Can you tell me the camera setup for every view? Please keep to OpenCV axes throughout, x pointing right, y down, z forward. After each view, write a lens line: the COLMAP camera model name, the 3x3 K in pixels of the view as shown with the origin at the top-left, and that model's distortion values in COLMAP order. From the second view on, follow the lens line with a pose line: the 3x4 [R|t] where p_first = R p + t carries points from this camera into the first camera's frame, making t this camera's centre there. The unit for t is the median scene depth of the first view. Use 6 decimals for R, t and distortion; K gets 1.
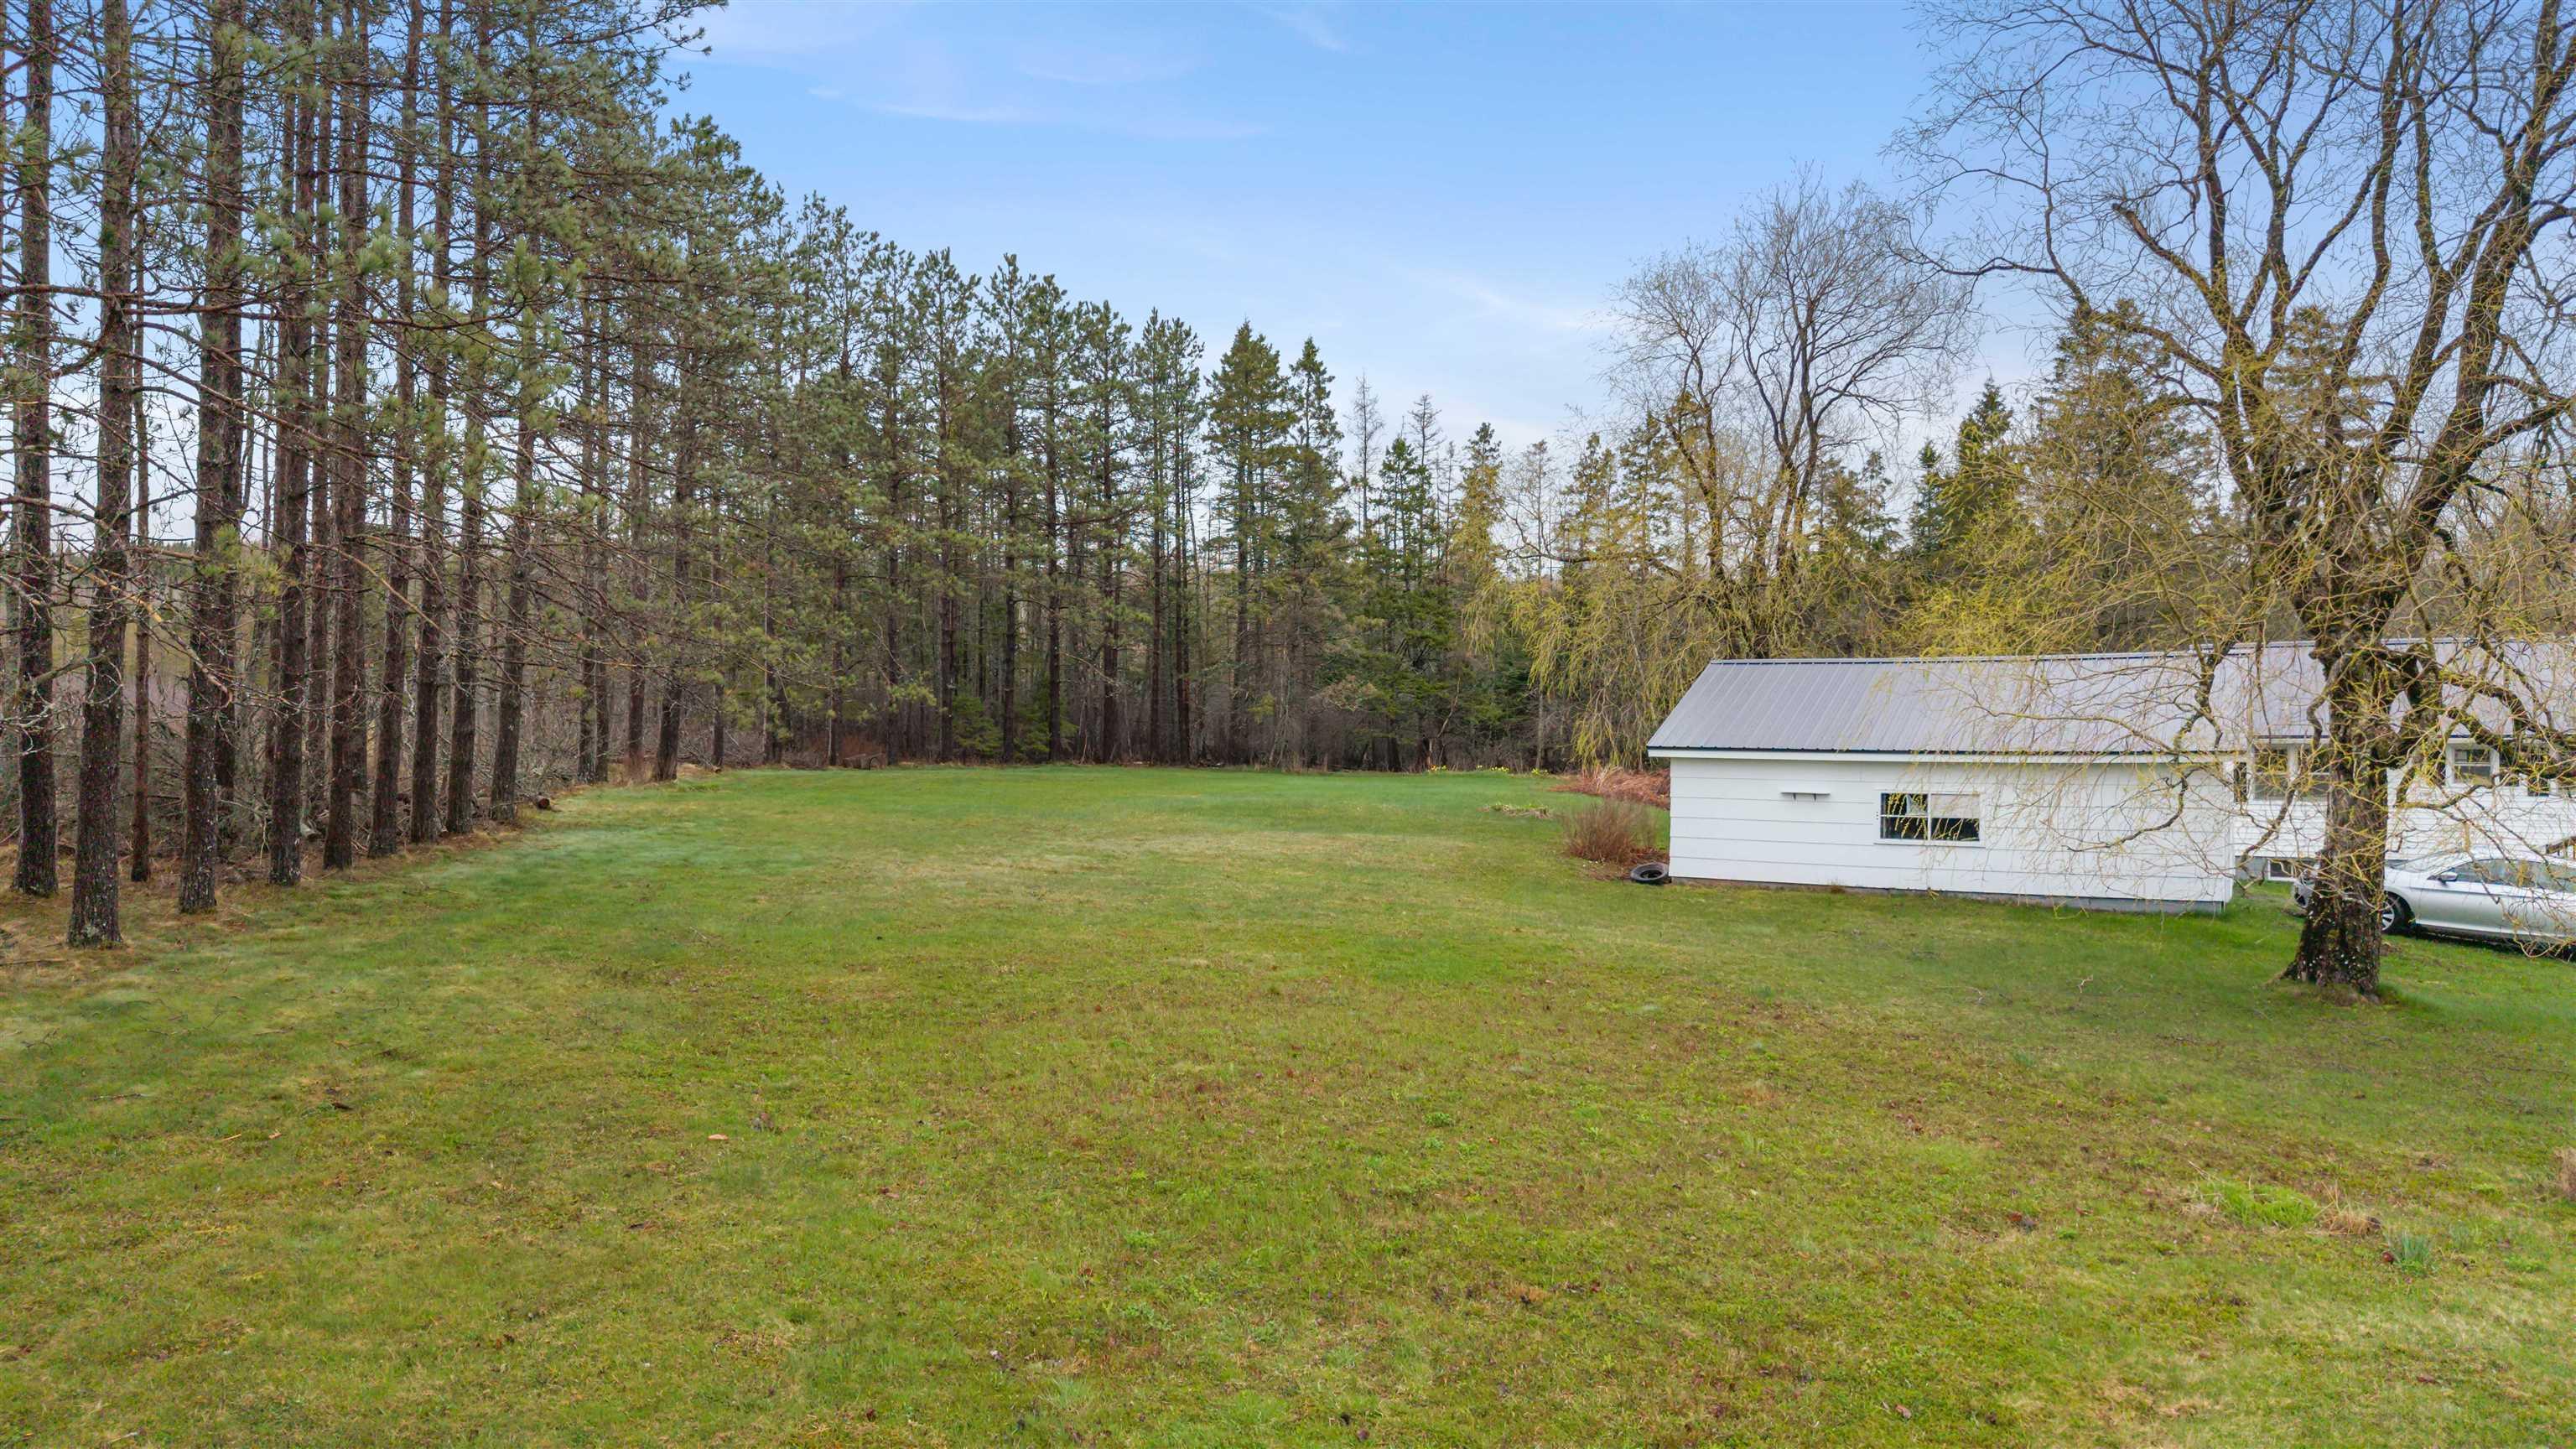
lens RADIAL K [[1707.8, 0, 1284.6], [0, 1707.8, 718.6], [0, 0, 1]] dist [0.043075, 0.000321]
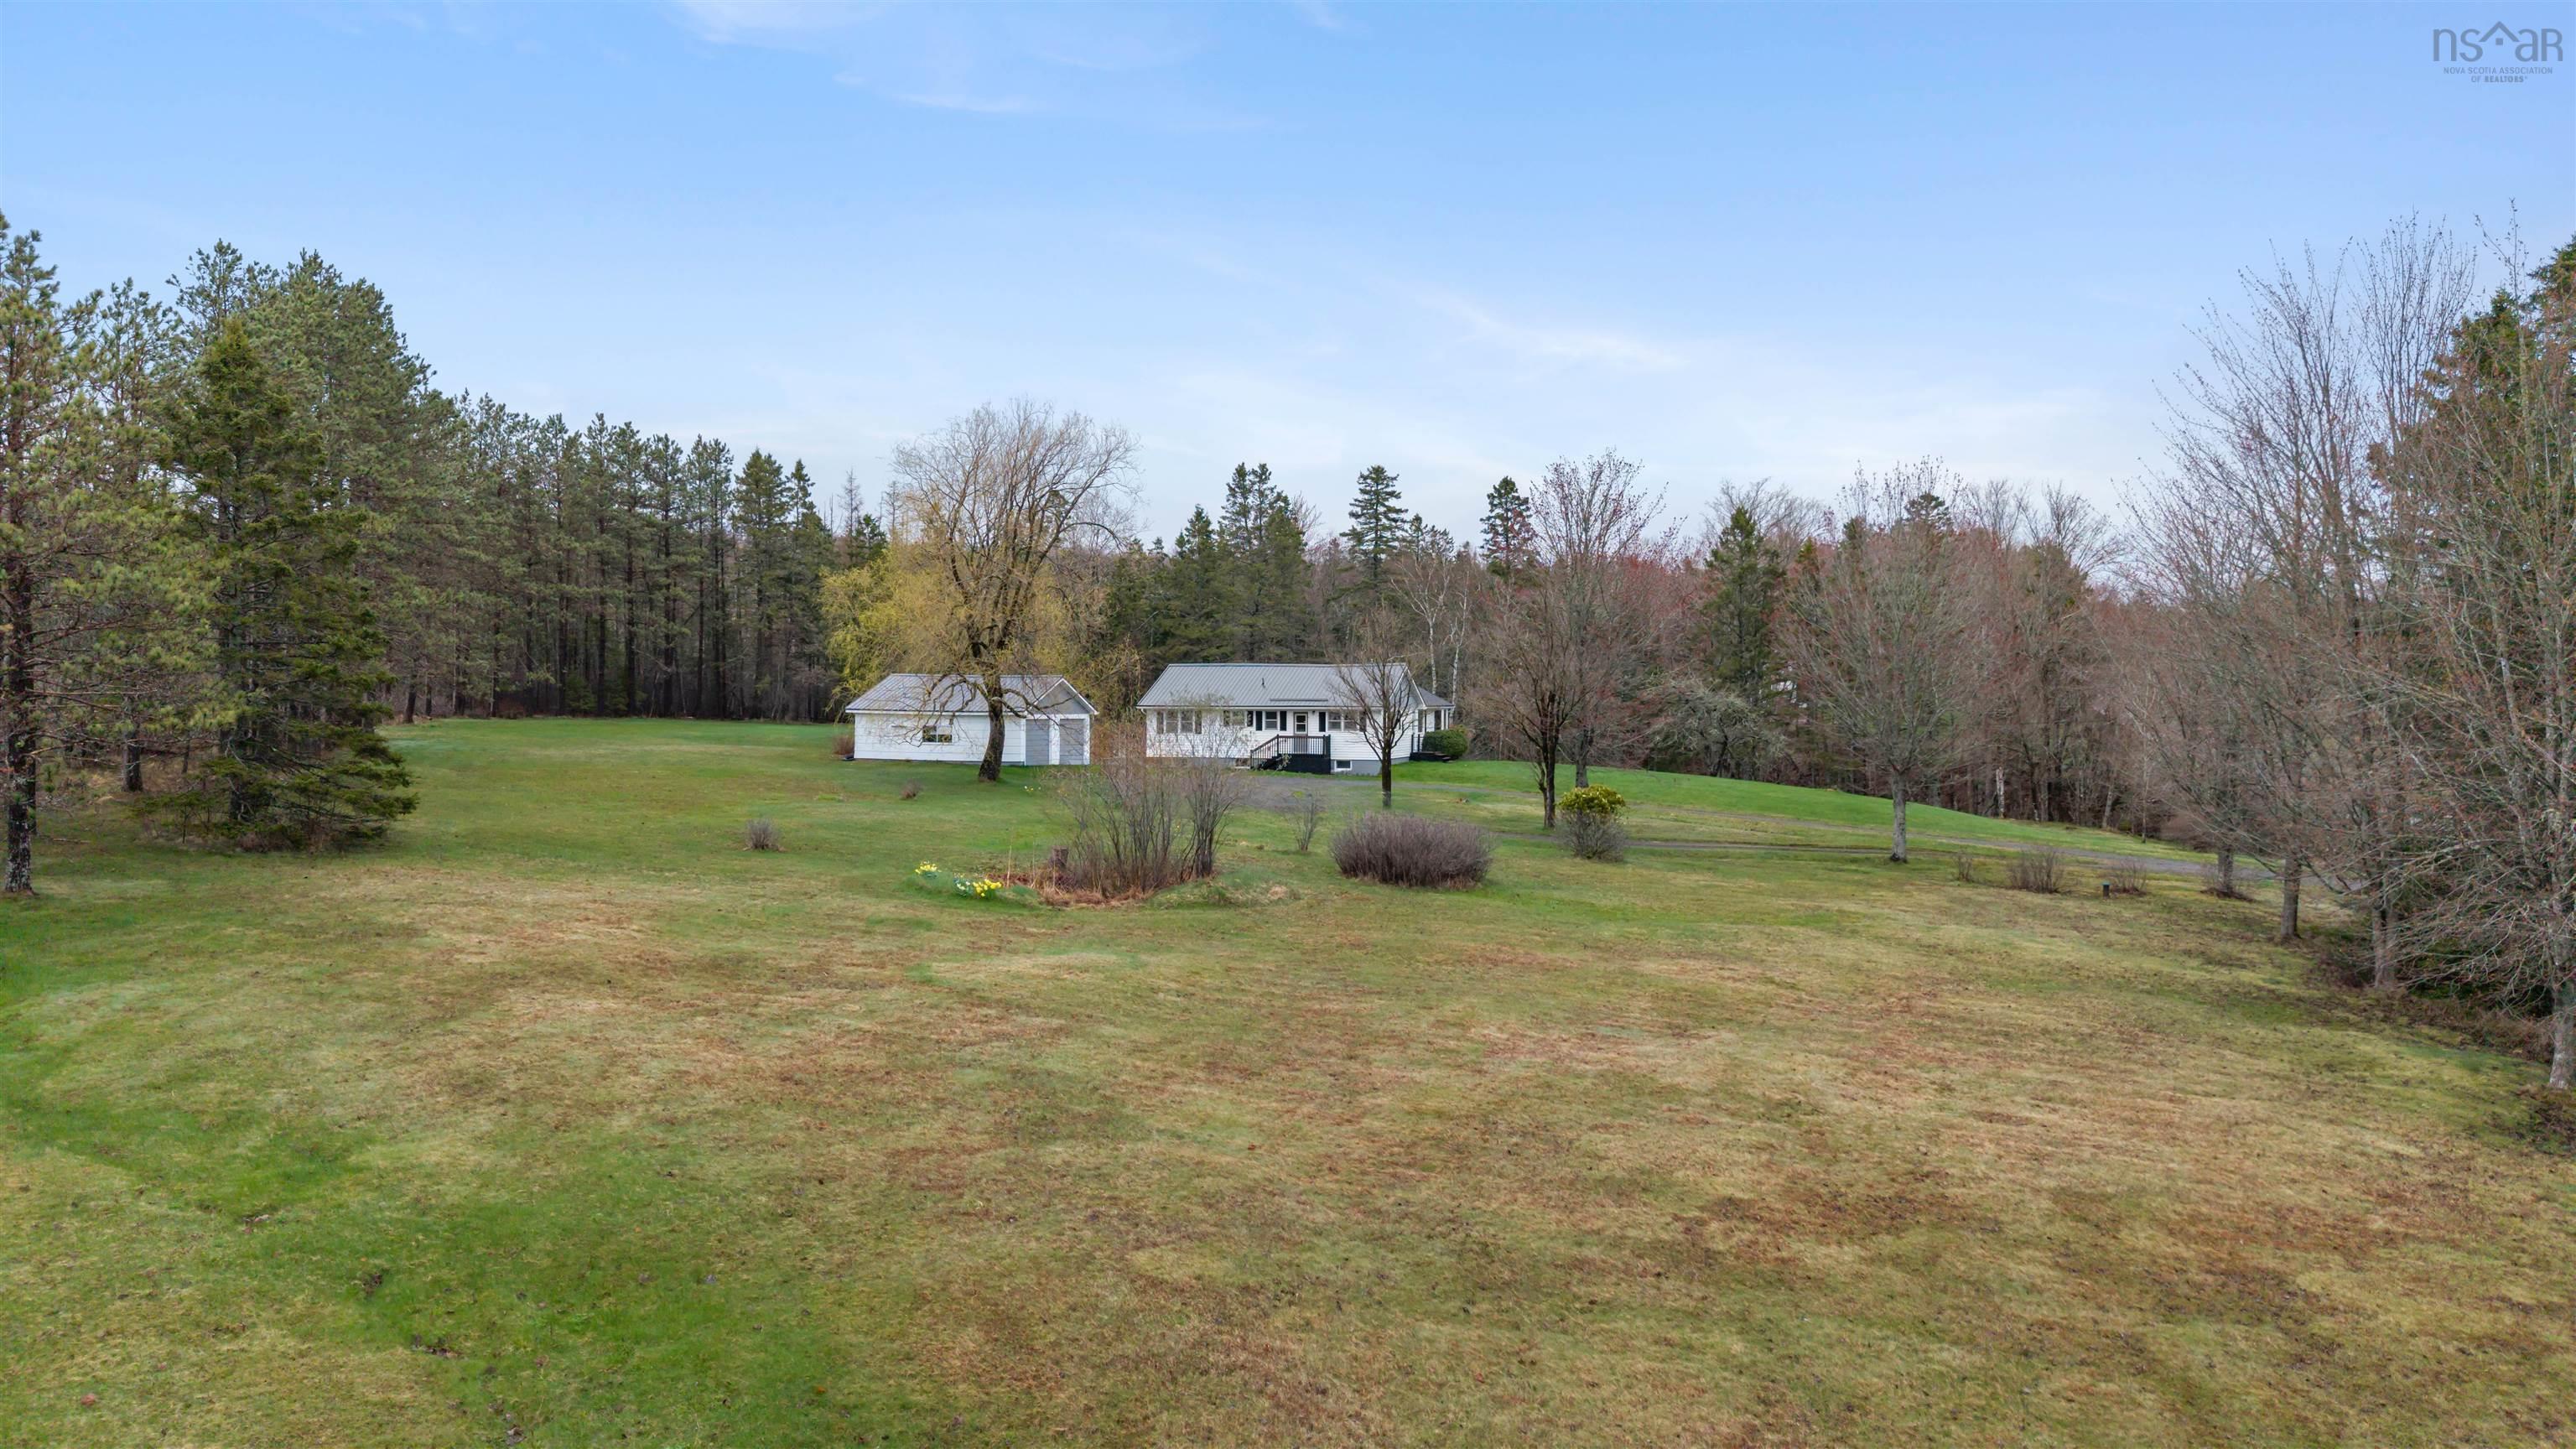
lens RADIAL K [[1707.8, 0, 1294.0], [0, 1707.8, 743.6], [0, 0, 1]] dist [0.043075, 0.000321]
pose [[0.979937, 0.000742, 0.199305, 0.170275], [-0.008196, 0.999297, 0.036574, -0.015068], [-0.199138, -0.037473, 0.979255, -0.804692]]
